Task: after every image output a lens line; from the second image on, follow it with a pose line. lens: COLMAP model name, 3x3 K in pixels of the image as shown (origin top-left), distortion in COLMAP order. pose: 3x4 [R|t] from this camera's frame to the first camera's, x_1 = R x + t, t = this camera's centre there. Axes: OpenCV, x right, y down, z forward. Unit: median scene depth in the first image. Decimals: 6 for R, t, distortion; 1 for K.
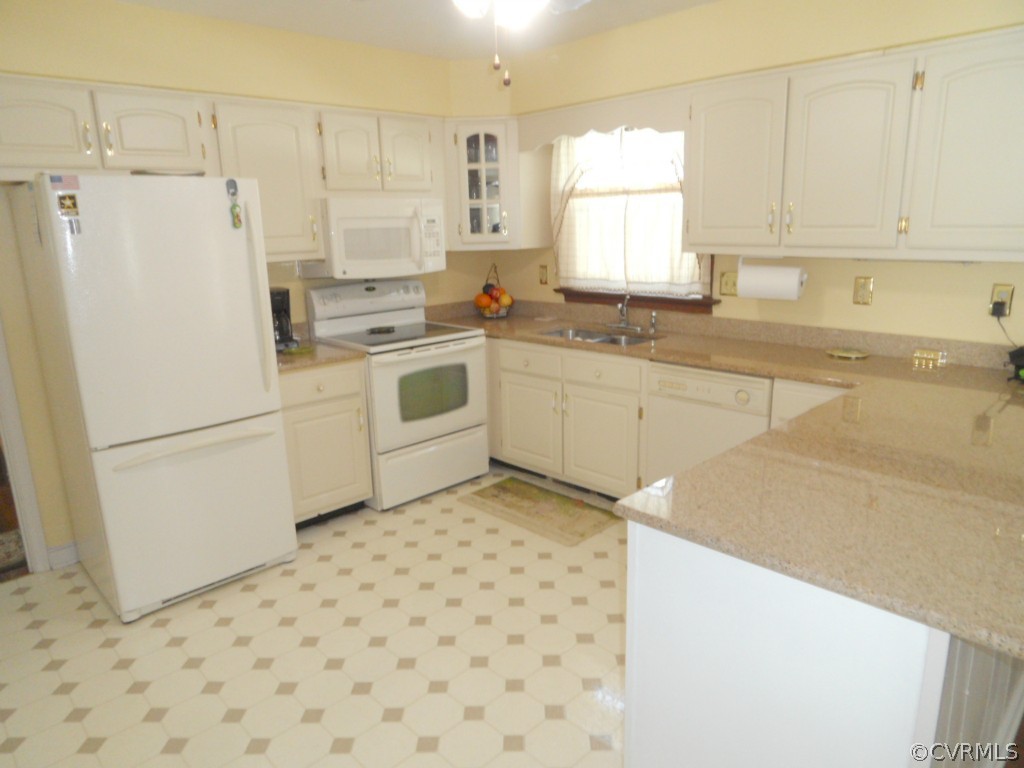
lens RADIAL K [[674.8, 0, 515.9], [0, 674.8, 381.5], [0, 0, 1]] dist [-0.036800, 0.009291]
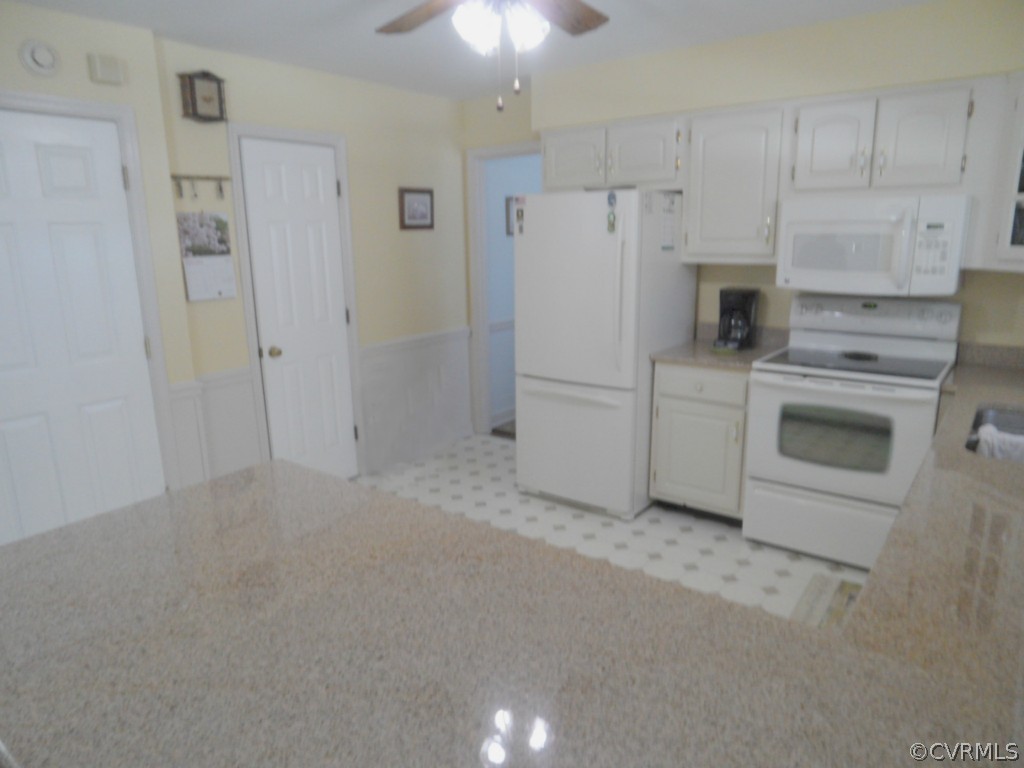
lens RADIAL K [[674.8, 0, 519.2], [0, 674.8, 379.6], [0, 0, 1]] dist [-0.036800, 0.009291]
pose [[0.141820, 0.234059, -0.961823, 0.557436], [-0.216297, 0.955492, 0.200625, -0.125790], [0.965972, 0.179586, 0.186134, 0.453718]]
